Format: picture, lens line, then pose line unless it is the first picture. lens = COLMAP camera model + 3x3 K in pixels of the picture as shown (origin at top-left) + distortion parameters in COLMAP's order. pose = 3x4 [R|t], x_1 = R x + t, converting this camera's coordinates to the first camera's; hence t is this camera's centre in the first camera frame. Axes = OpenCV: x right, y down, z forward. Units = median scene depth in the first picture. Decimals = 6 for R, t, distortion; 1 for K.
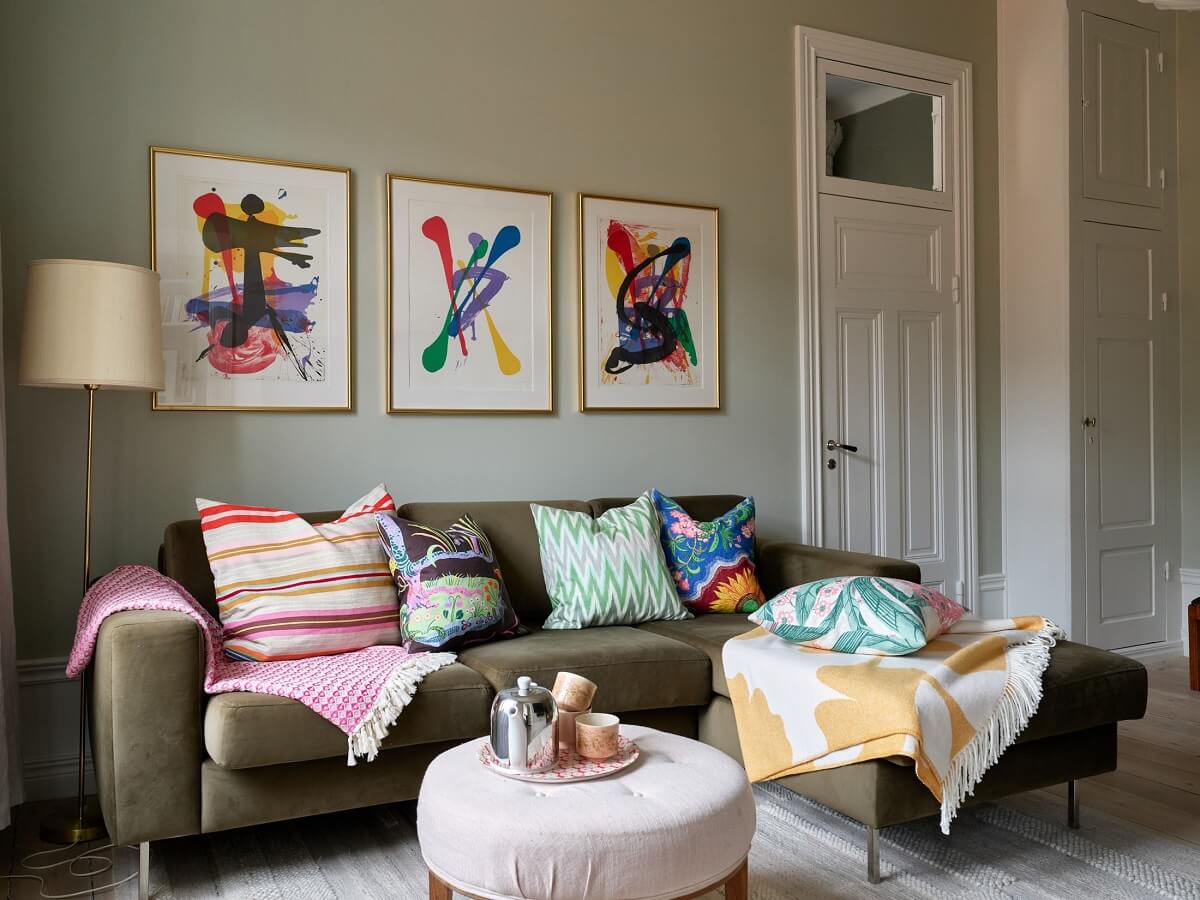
lens RADIAL K [[1039.0, 0, 605.6], [0, 1039.0, 445.7], [0, 0, 1]] dist [-0.000981, -0.004366]
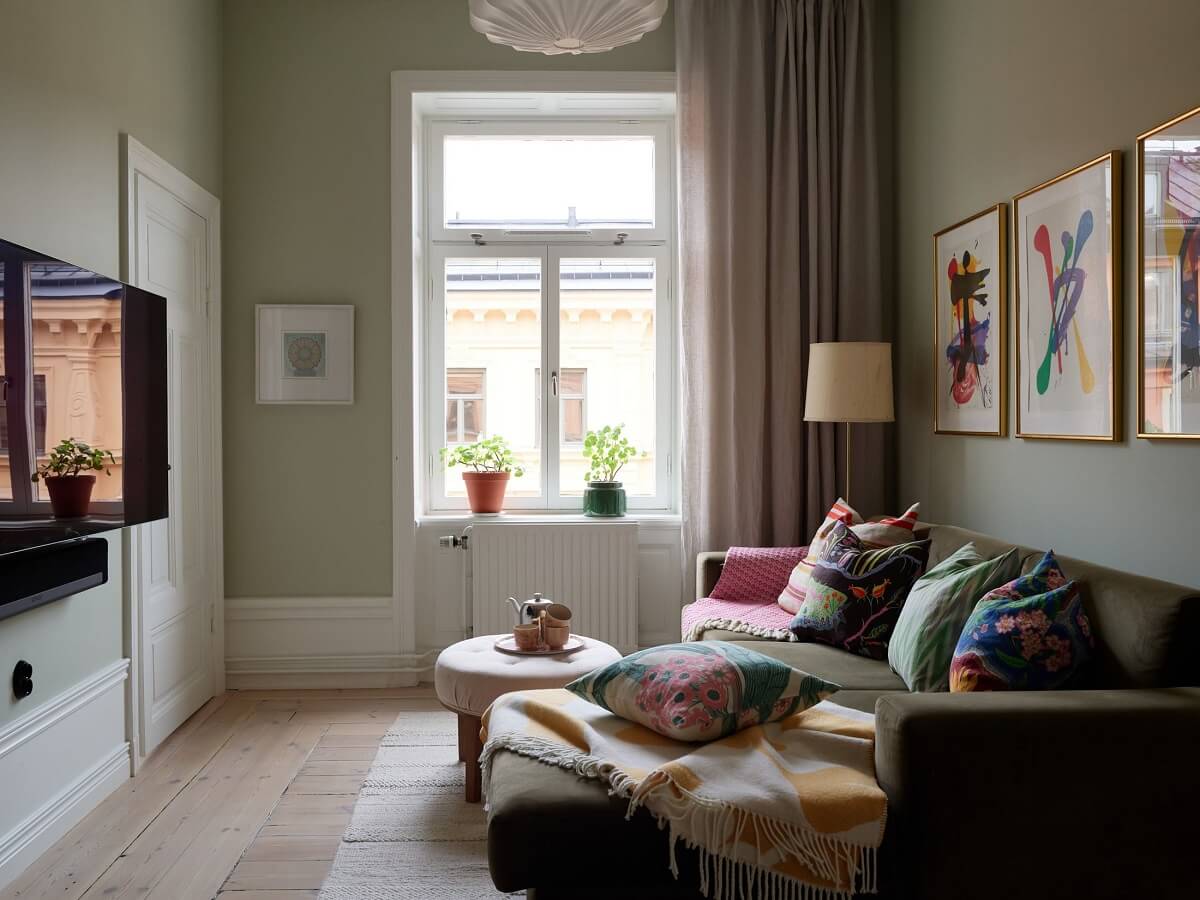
lens RADIAL K [[1064.7, 0, 545.3], [0, 1064.7, 431.9], [0, 0, 1]] dist [0.007280, 0.005995]
pose [[-0.447722, 0.016624, -0.894018, 0.873545], [-0.000800, 0.999819, 0.018992, -0.054348], [0.894173, 0.009219, -0.447627, 1.018237]]
